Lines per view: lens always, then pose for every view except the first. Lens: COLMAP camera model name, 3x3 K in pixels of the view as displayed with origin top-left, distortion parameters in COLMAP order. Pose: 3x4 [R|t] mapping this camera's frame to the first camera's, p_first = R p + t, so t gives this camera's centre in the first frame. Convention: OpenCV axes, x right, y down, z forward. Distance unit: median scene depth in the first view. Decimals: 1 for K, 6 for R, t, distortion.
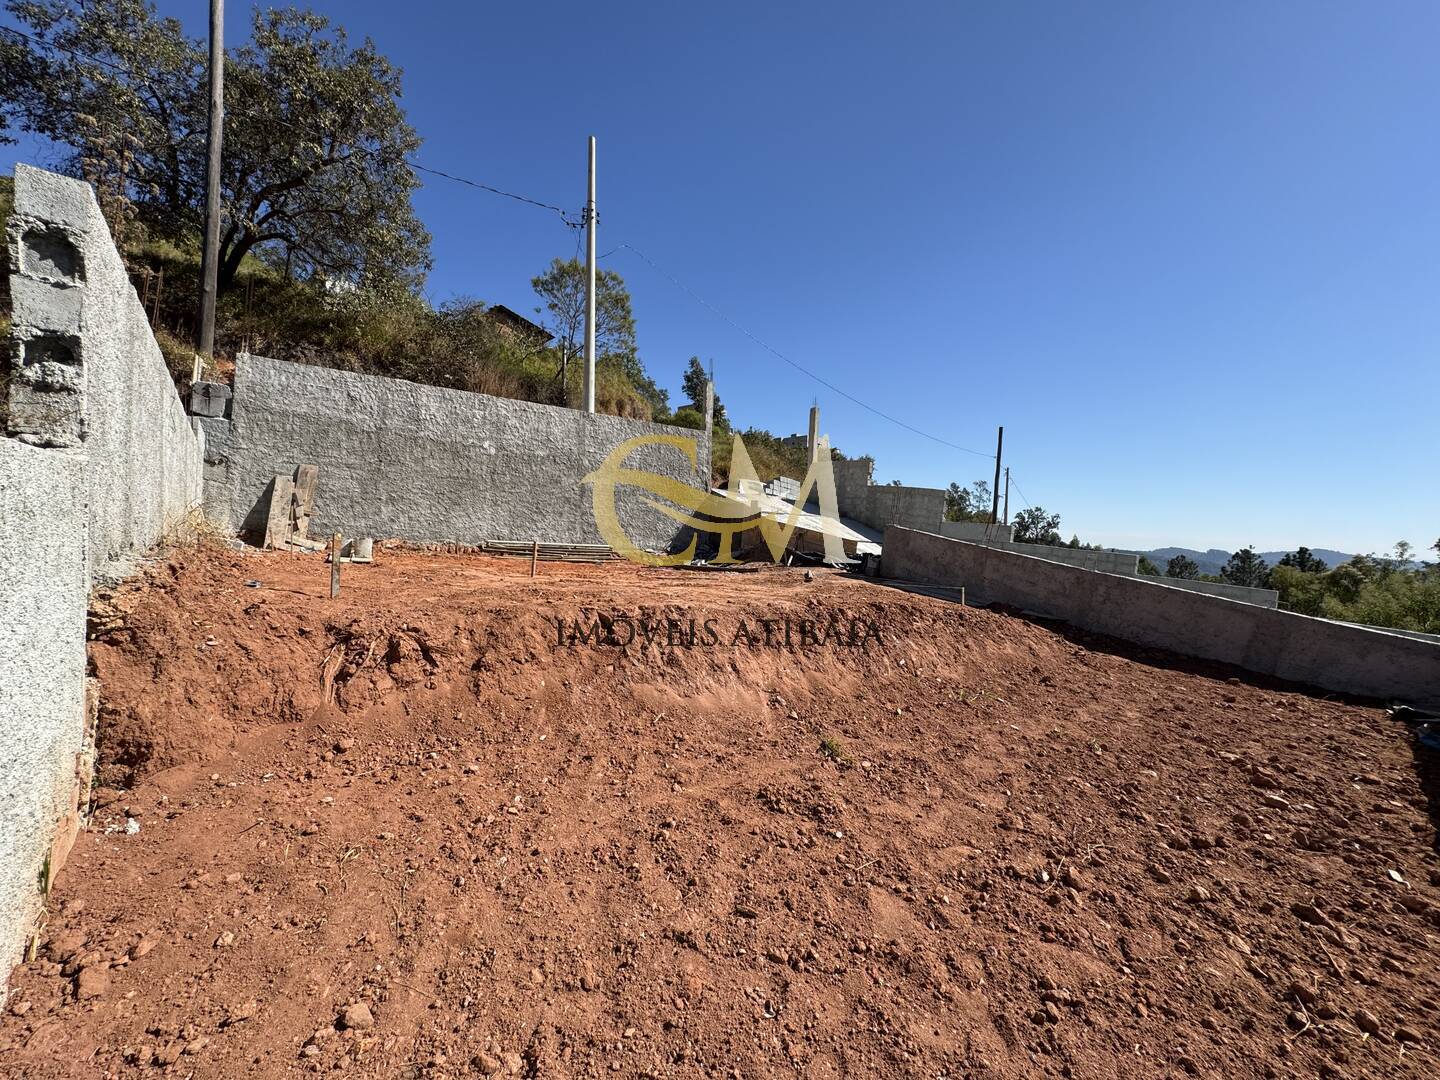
lens RADIAL K [[580.0, 0, 718.3], [0, 580.0, 542.1], [0, 0, 1]] dist [-0.001924, -0.000157]
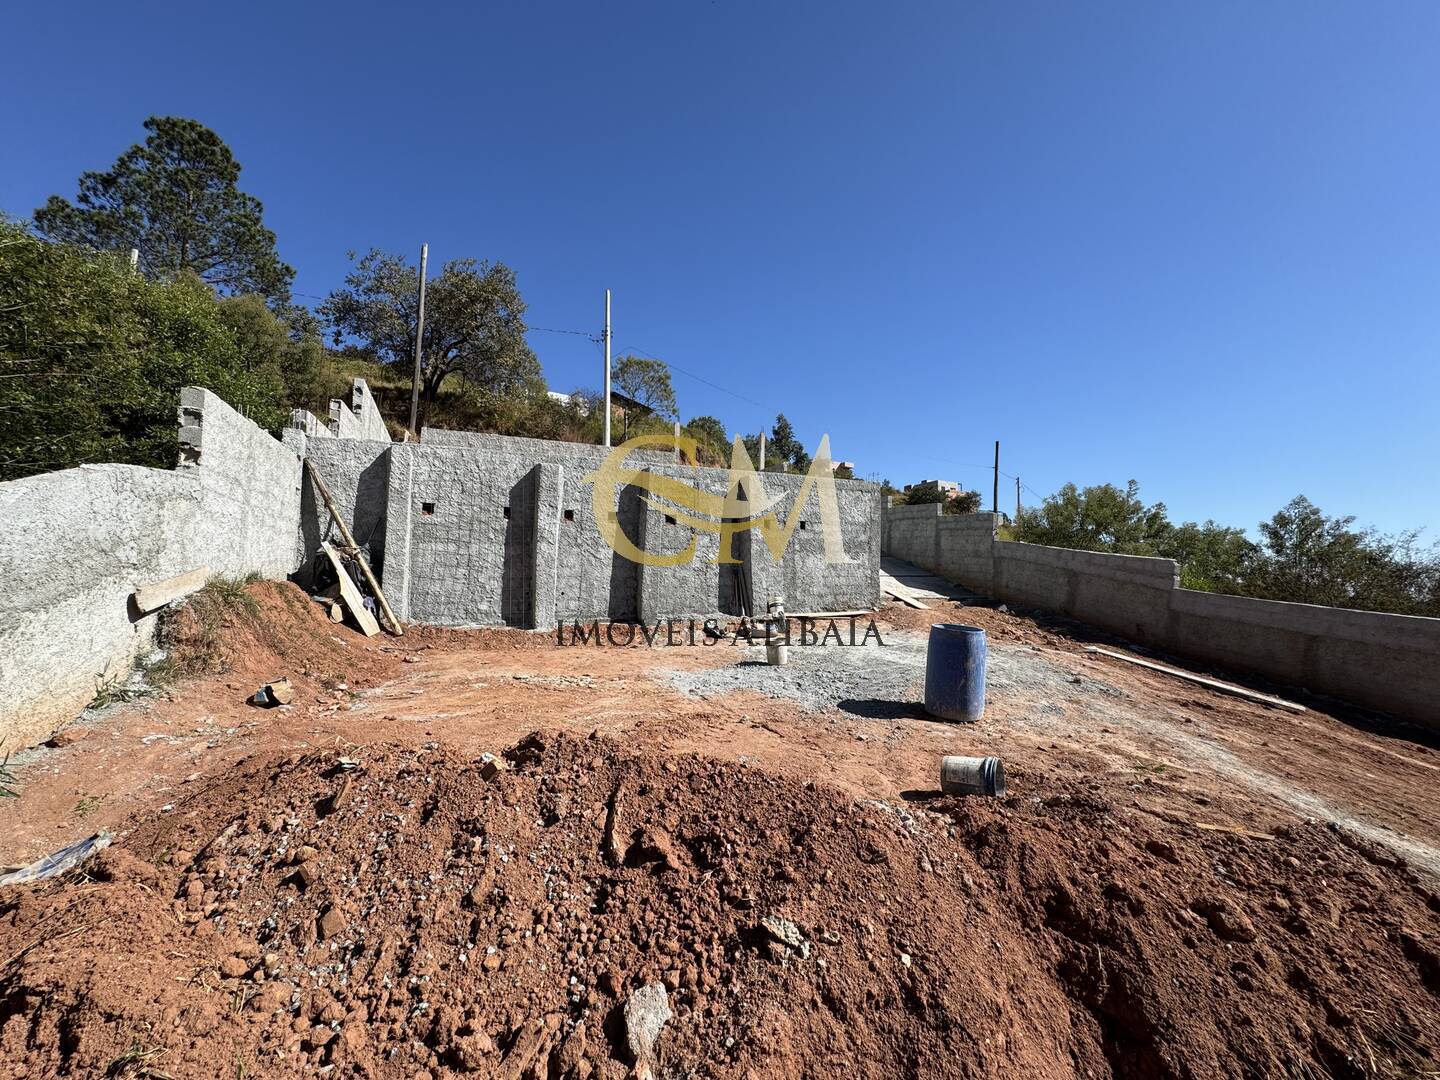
lens RADIAL K [[580.0, 0, 718.3], [0, 580.0, 542.1], [0, 0, 1]] dist [-0.001924, -0.000157]
pose [[0.959398, -0.048556, -0.277846, 0.538386], [0.017970, 0.993592, -0.111588, 0.239369], [0.281483, 0.102064, 0.954123, -0.470872]]
